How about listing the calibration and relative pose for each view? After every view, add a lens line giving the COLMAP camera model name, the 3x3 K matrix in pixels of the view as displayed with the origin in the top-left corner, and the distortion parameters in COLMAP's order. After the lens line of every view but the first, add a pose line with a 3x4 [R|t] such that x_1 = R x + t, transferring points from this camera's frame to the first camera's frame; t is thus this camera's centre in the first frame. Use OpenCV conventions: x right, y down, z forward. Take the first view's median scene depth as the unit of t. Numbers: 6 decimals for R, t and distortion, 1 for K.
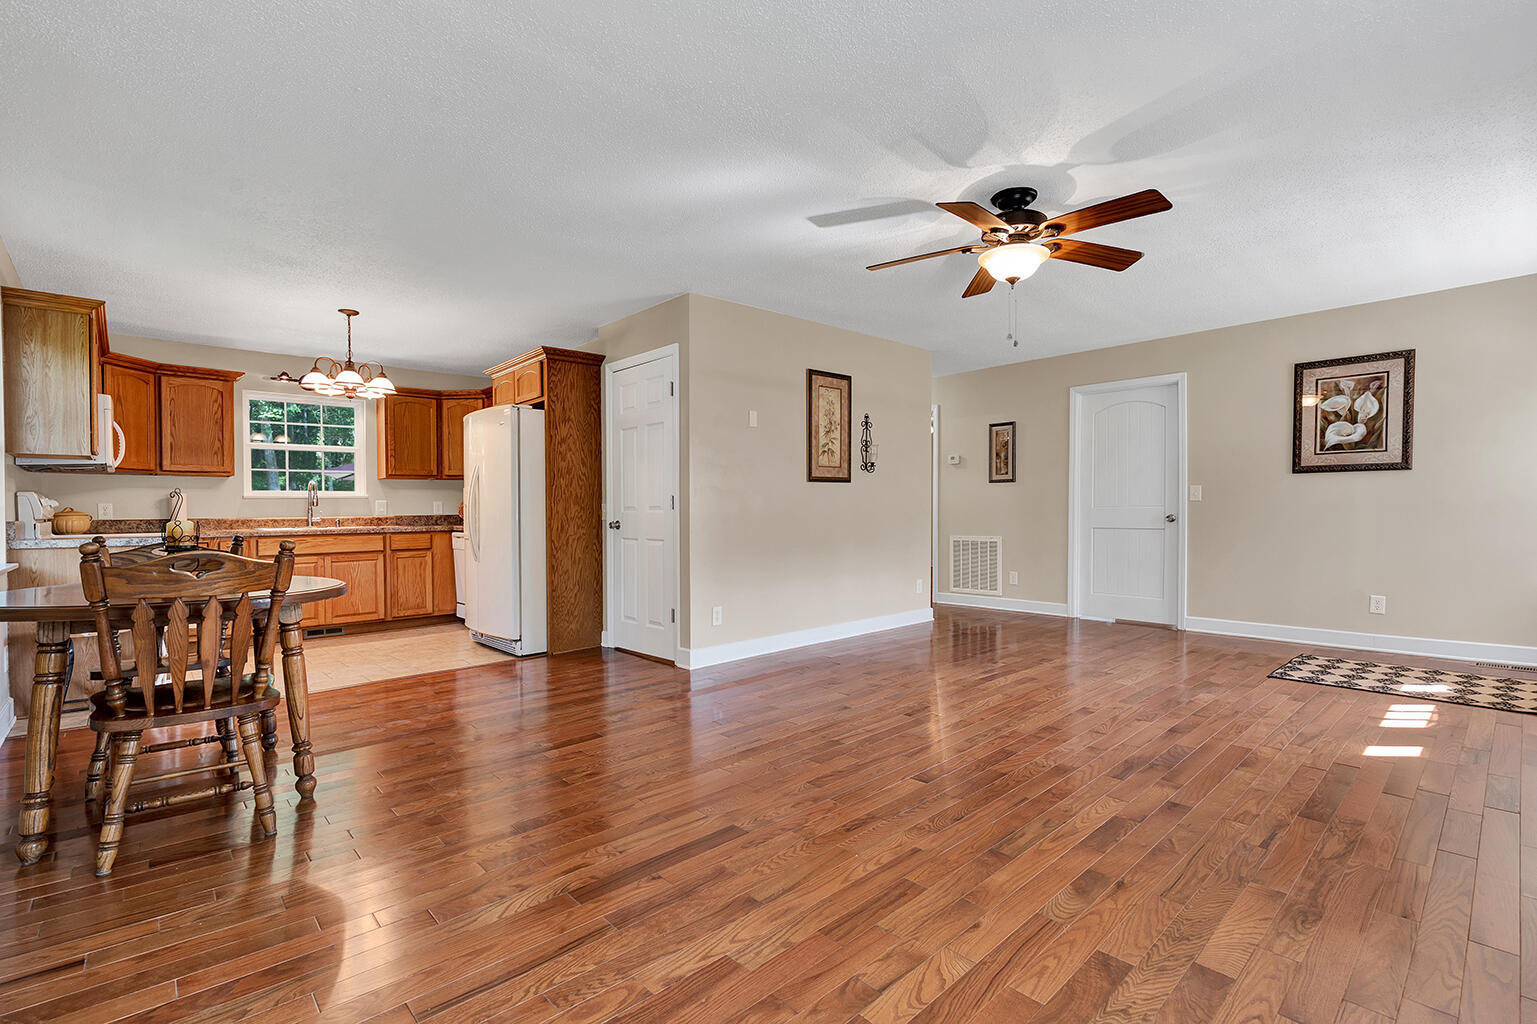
lens RADIAL K [[699.7, 0, 768.5], [0, 699.7, 512.0], [0, 0, 1]] dist [0.002490, 0.001501]
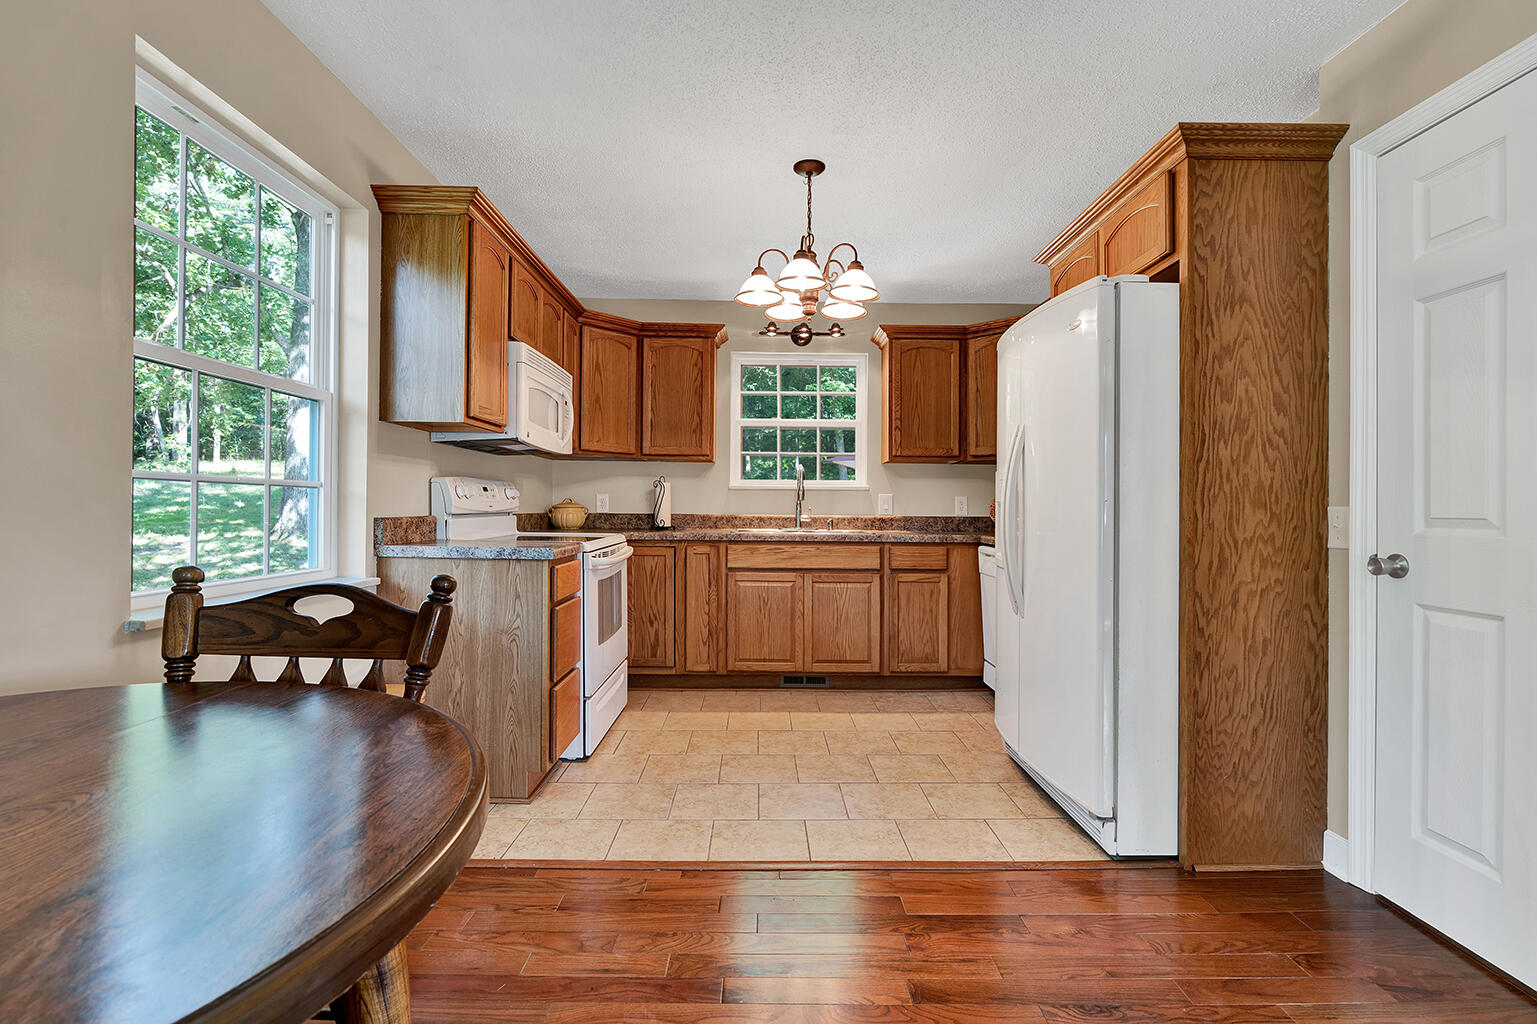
lens RADIAL K [[706.2, 0, 782.0], [0, 706.2, 485.6], [0, 0, 1]] dist [-0.001007, 0.000243]
pose [[0.756859, 0.001134, -0.653577, -0.203320], [-0.021373, 0.999507, -0.023016, -0.007473], [0.653229, 0.031389, 0.756510, 0.478443]]
